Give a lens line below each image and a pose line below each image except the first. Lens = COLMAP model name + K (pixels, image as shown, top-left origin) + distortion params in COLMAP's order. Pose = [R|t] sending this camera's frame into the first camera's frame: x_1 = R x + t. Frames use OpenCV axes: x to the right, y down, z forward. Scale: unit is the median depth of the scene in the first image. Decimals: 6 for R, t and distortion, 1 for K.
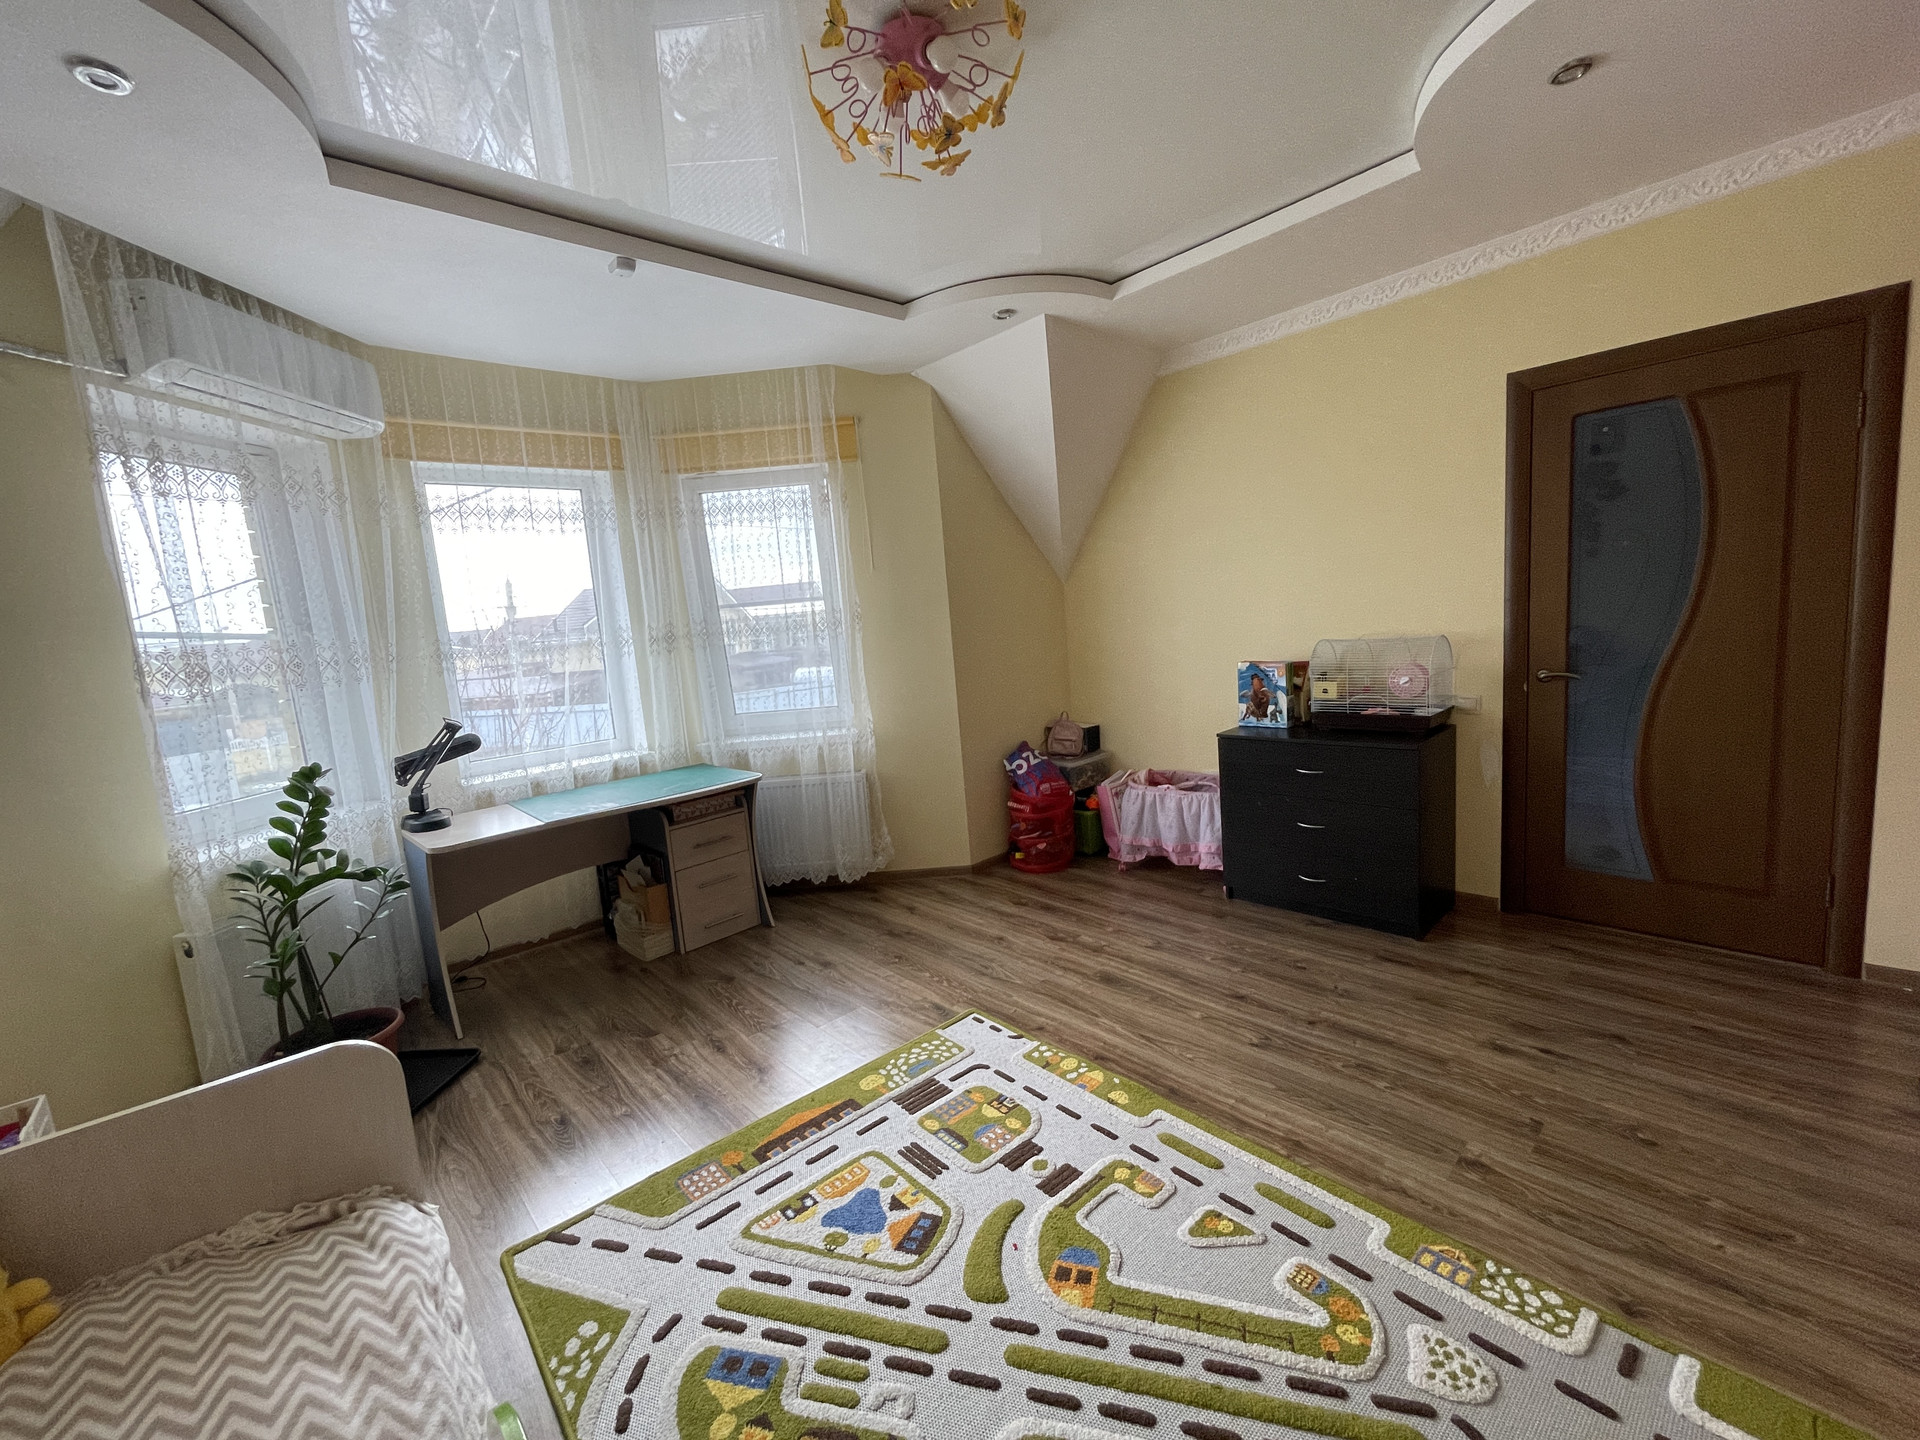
lens RADIAL K [[778.7, 0, 959.5], [0, 778.7, 716.1], [0, 0, 1]] dist [-0.003144, 0.002947]
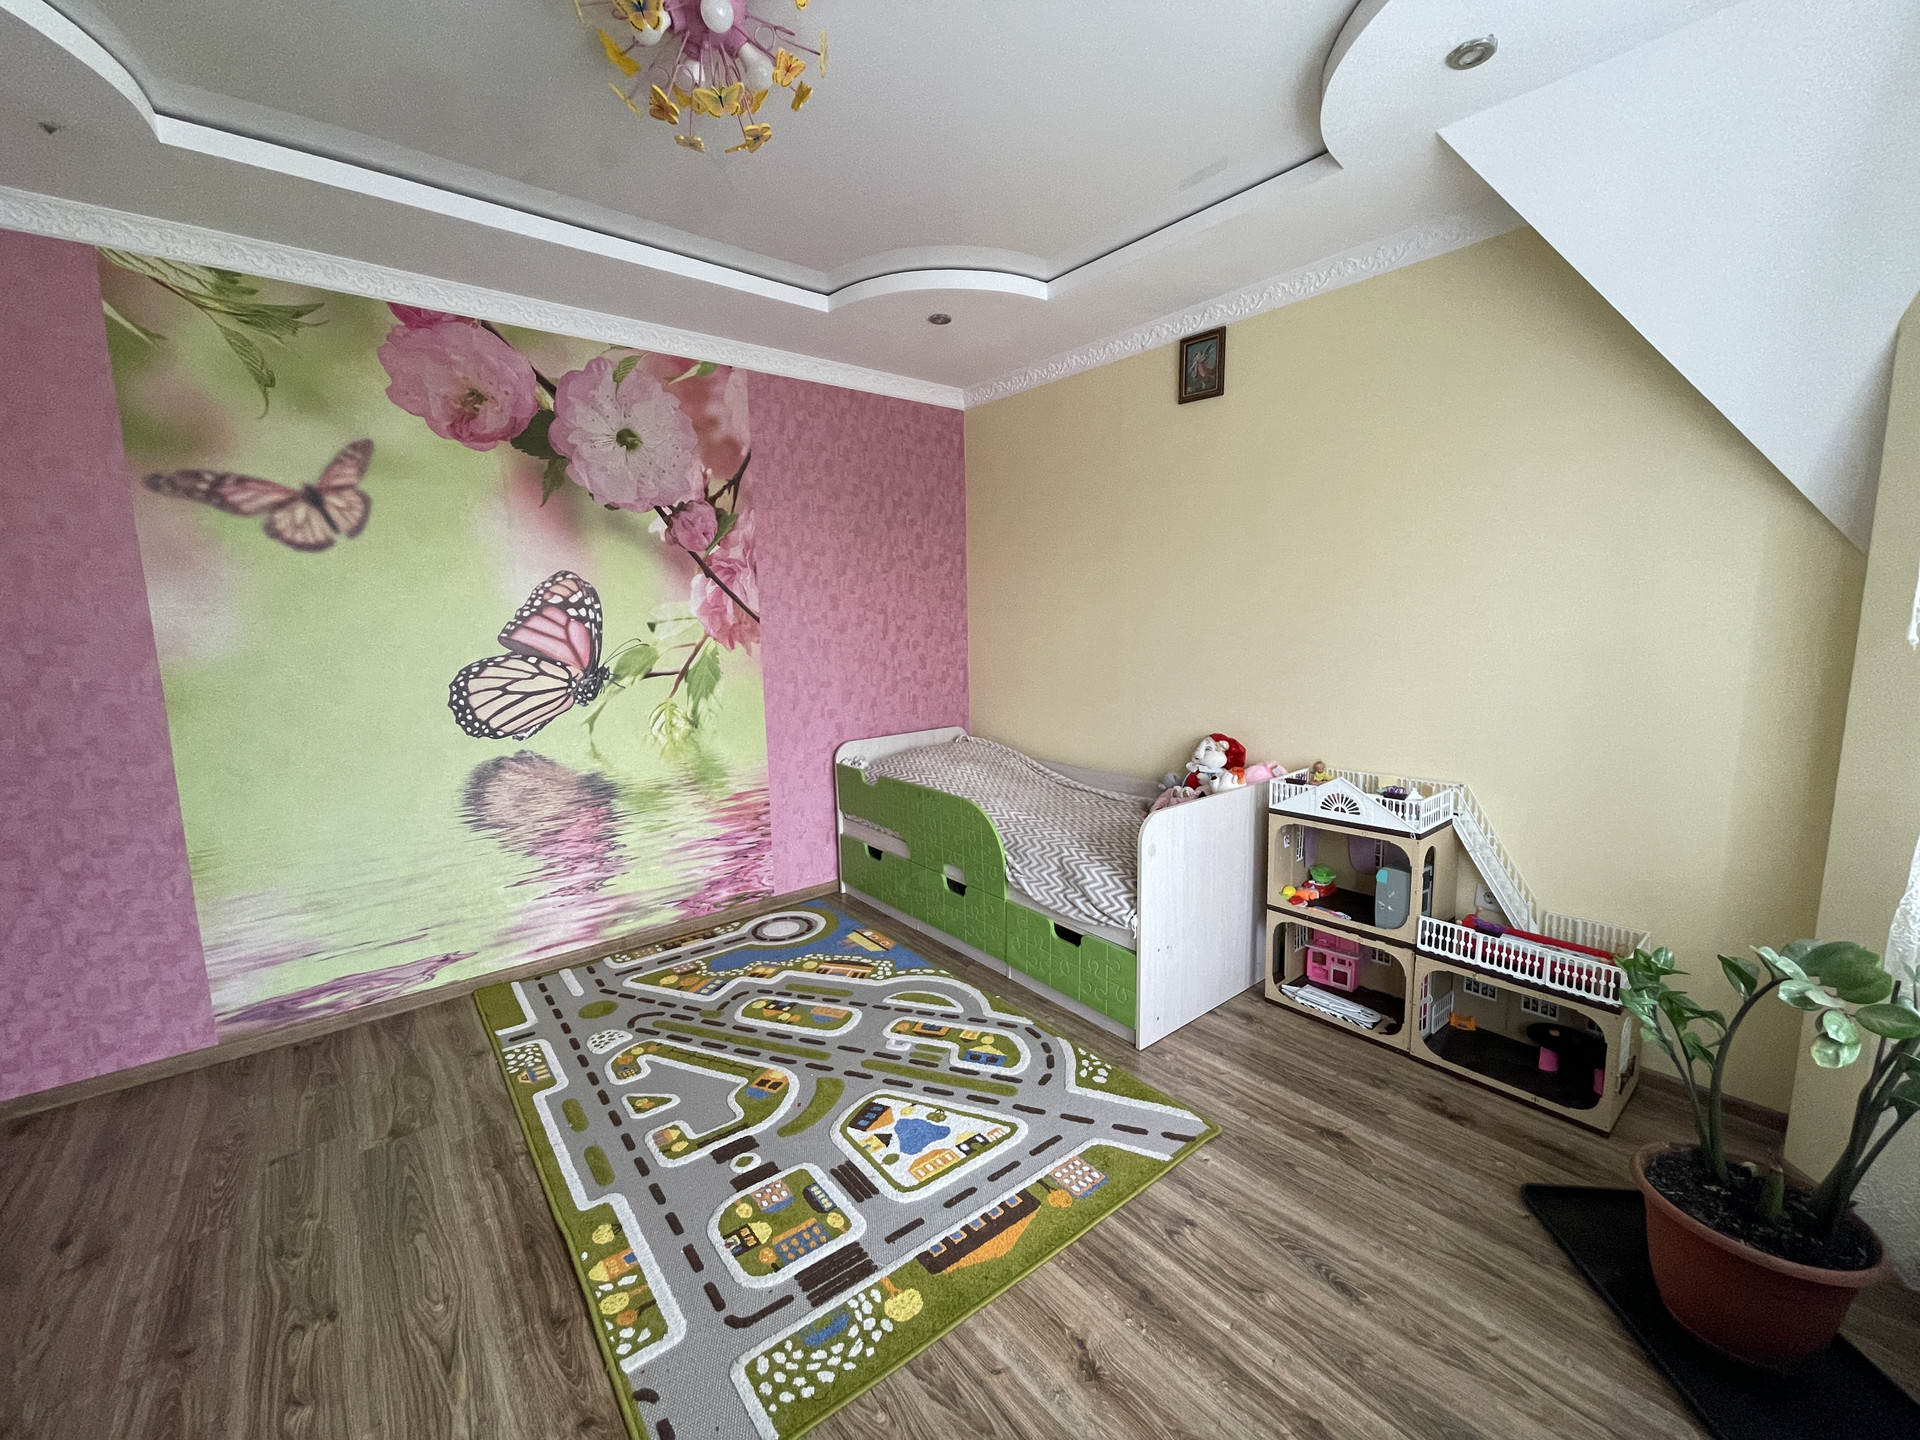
lens RADIAL K [[778.7, 0, 959.5], [0, 778.7, 718.2], [0, 0, 1]] dist [-0.003144, 0.002947]
pose [[-0.993350, 0.093165, 0.067643, -0.317693], [0.107531, 0.960689, 0.255955, -0.233619], [-0.041138, 0.261527, -0.964319, 1.901844]]
